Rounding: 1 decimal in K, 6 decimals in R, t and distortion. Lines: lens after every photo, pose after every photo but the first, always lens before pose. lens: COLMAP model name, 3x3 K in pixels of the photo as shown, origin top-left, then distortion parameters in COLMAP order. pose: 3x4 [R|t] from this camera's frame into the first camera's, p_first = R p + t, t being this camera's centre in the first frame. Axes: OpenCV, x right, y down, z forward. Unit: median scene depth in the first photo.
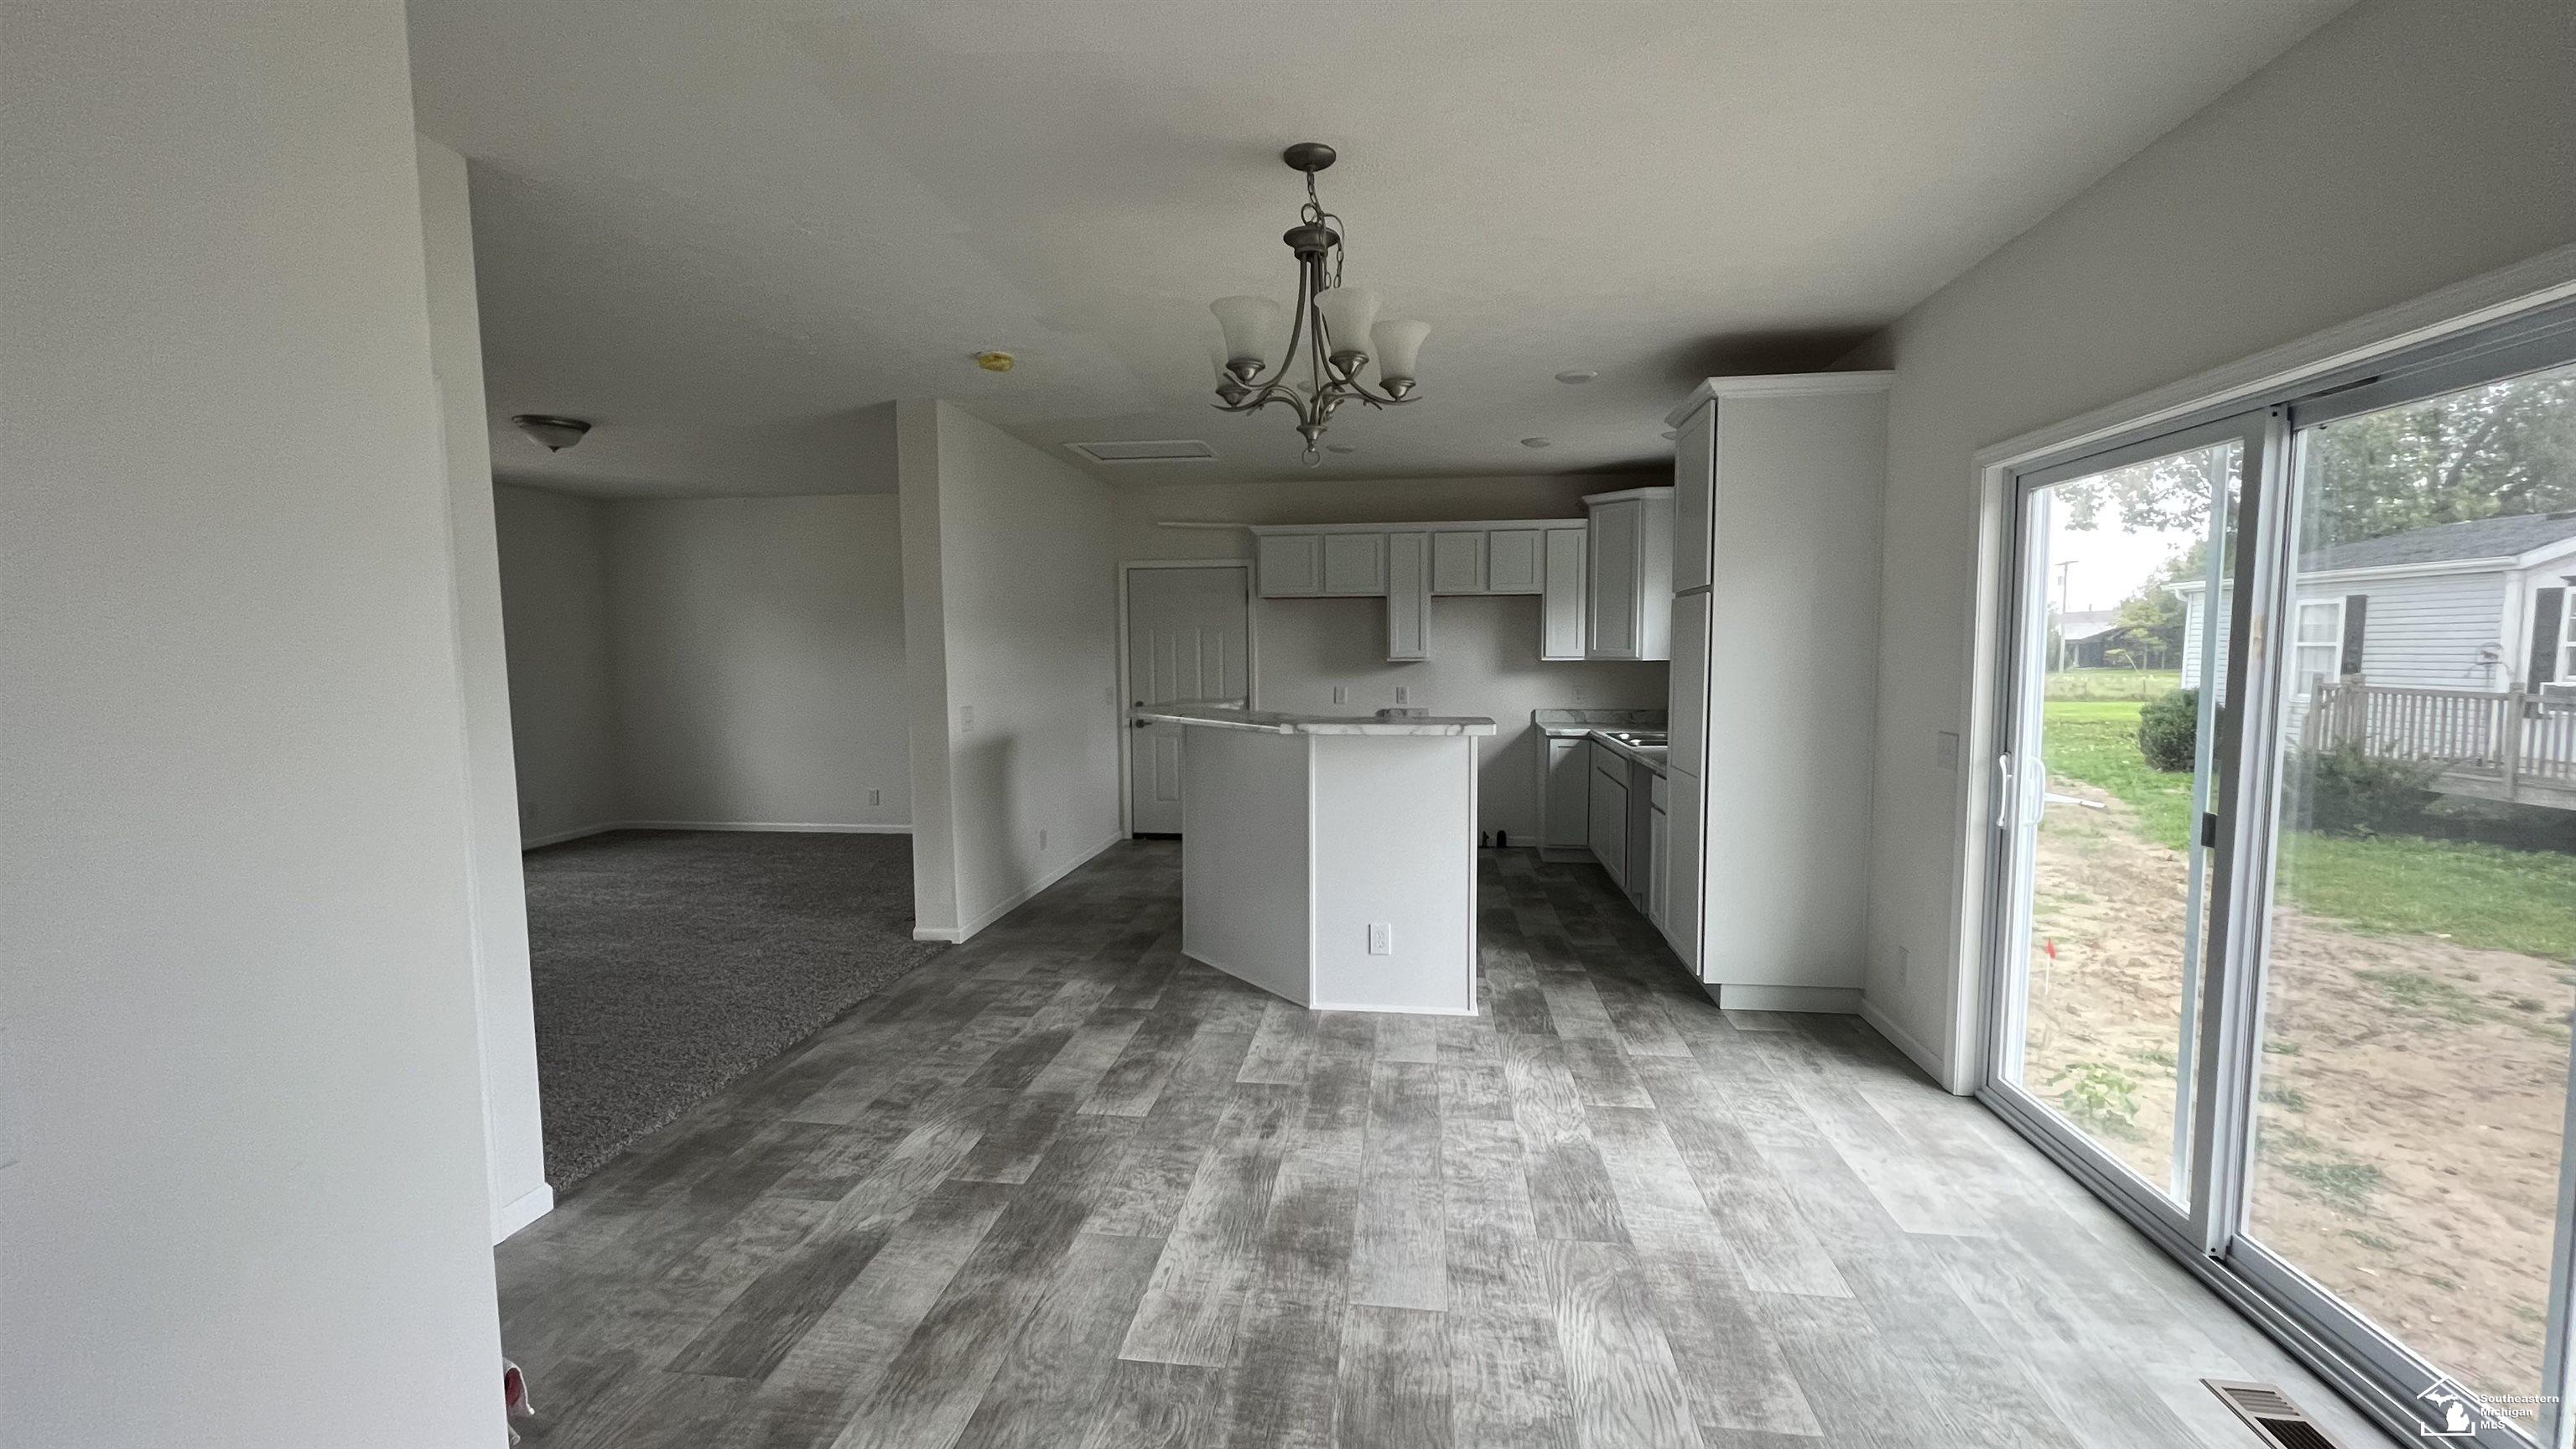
lens RADIAL K [[1024.1, 0, 1285.5], [0, 1024.1, 730.0], [0, 0, 1]] dist [0.000411, -0.000314]
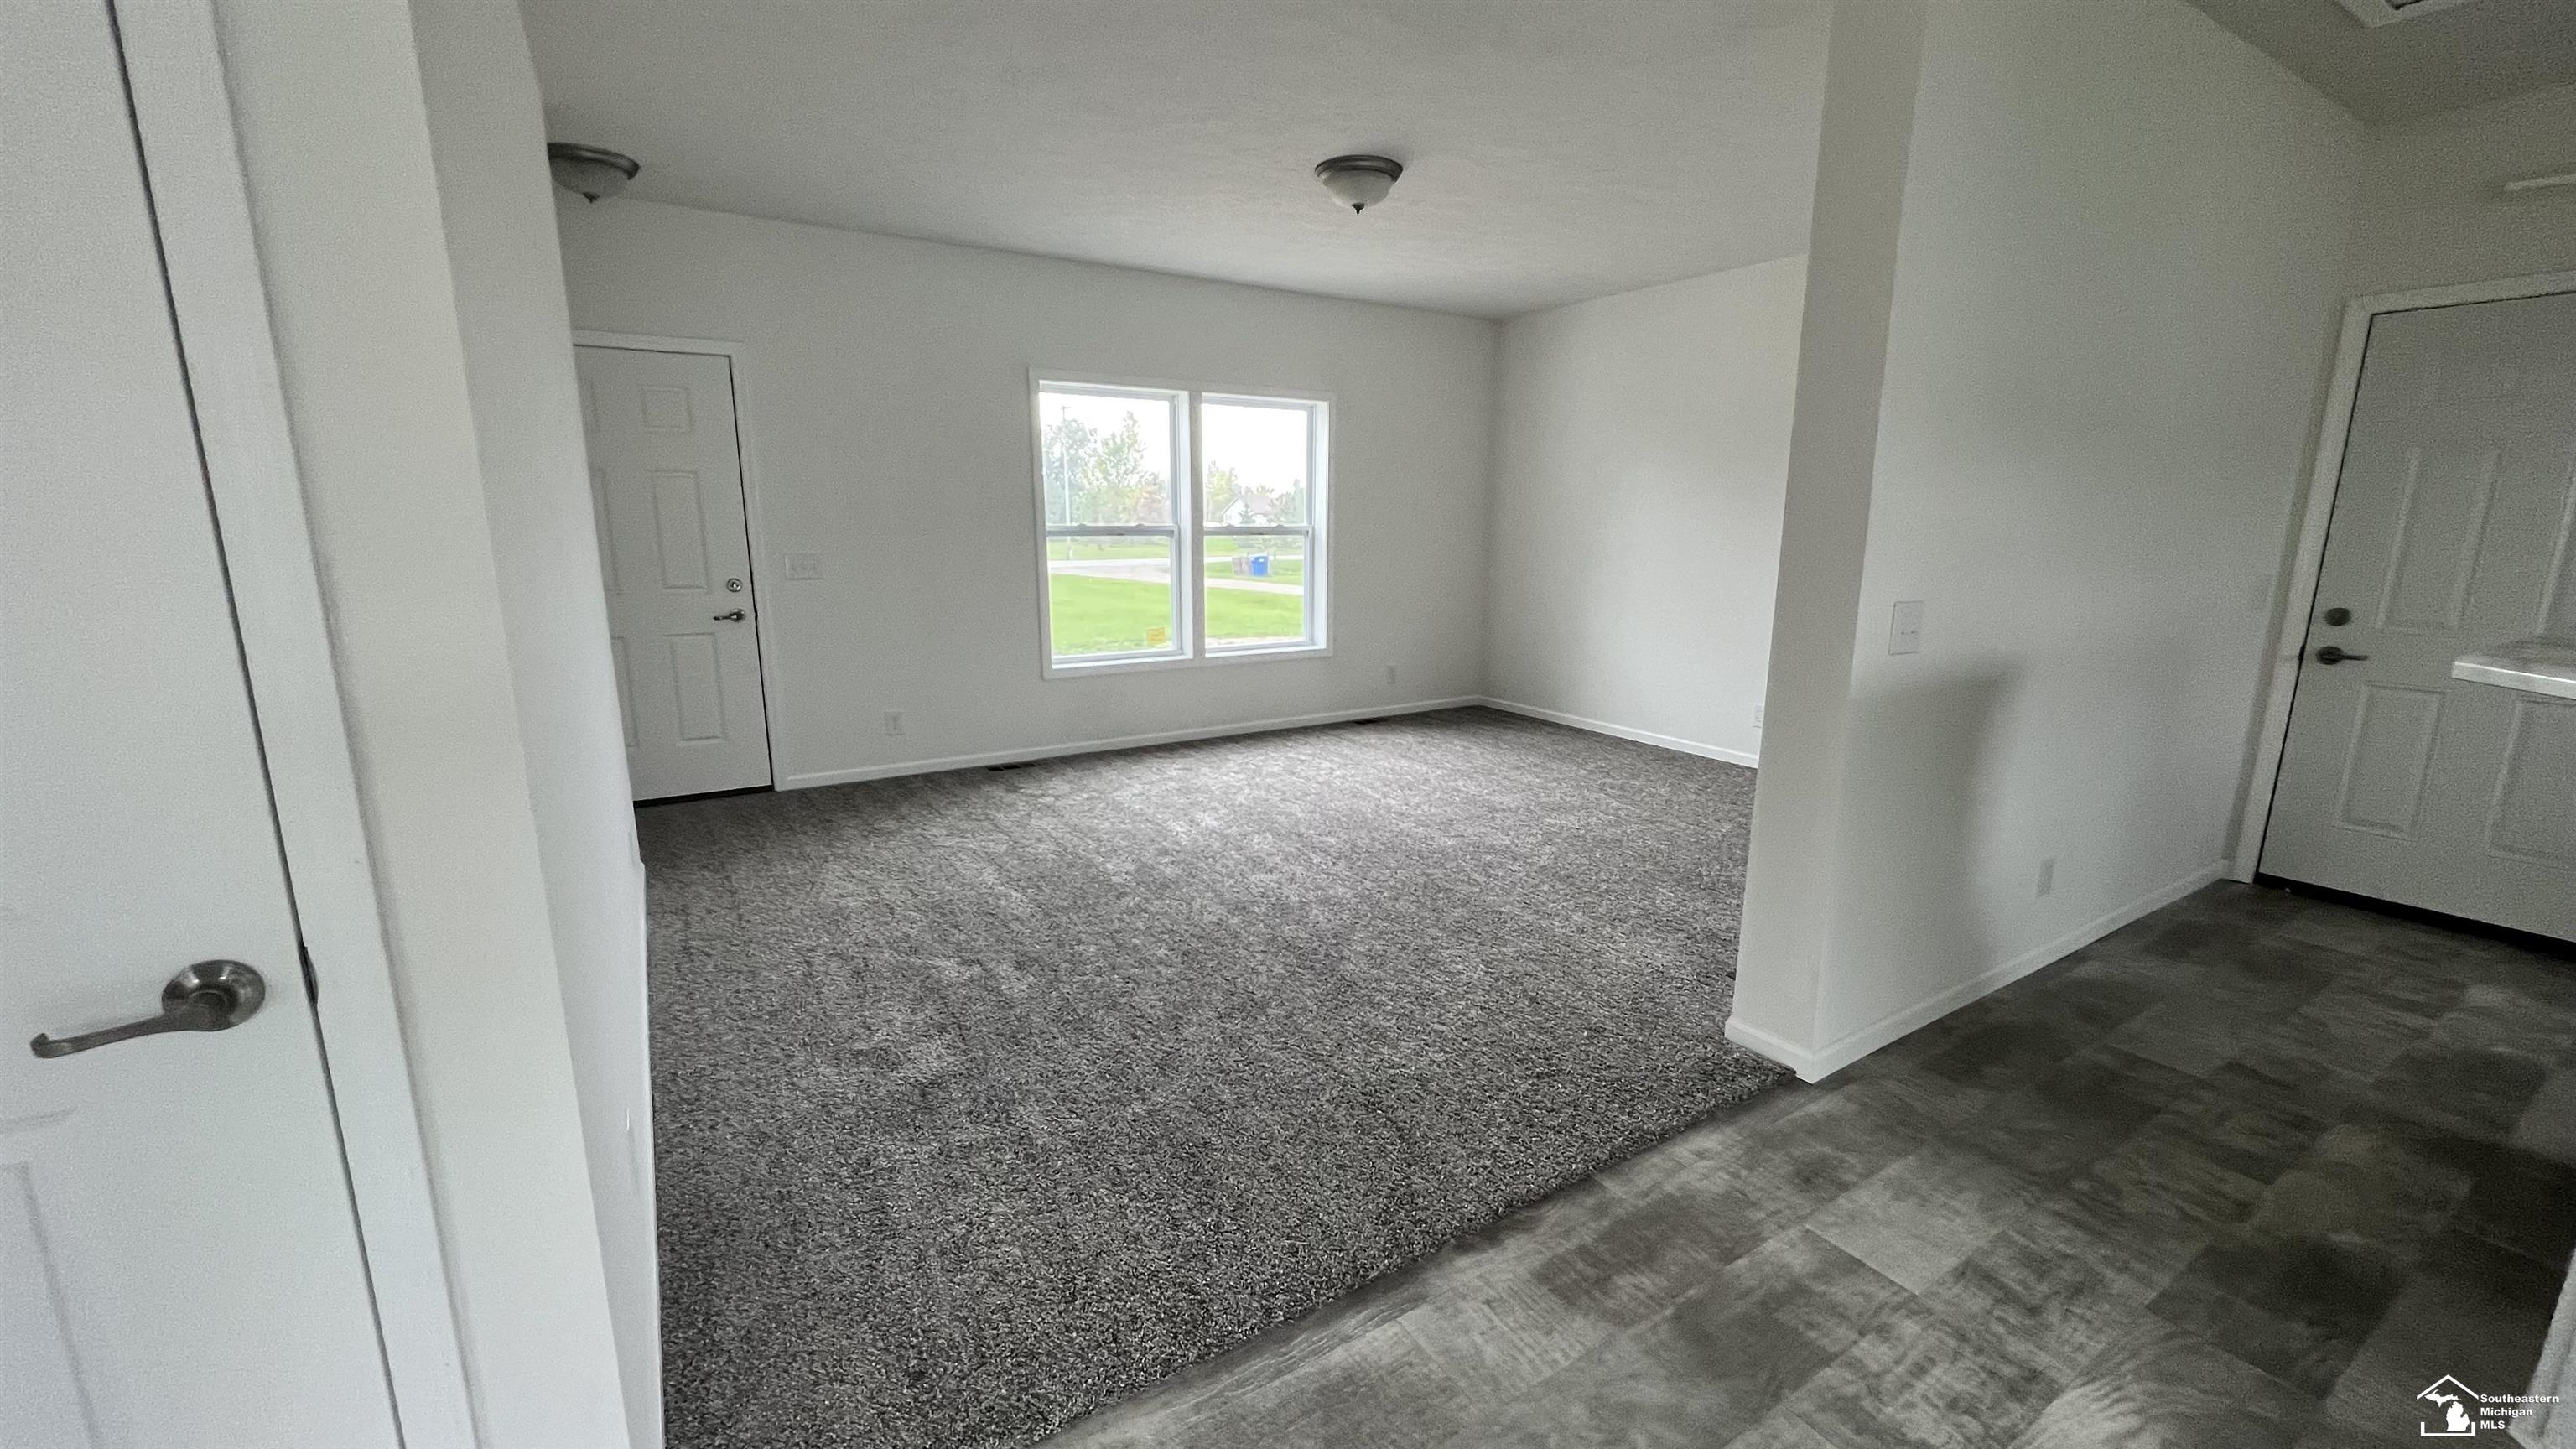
lens RADIAL K [[1024.1, 0, 1285.6], [0, 1024.1, 725.9], [0, 0, 1]] dist [0.000411, -0.000314]
pose [[0.642119, 0.168599, -0.747836, -0.131738], [-0.073161, 0.984541, 0.159145, -0.020222], [0.763106, -0.047478, 0.644527, 0.465206]]
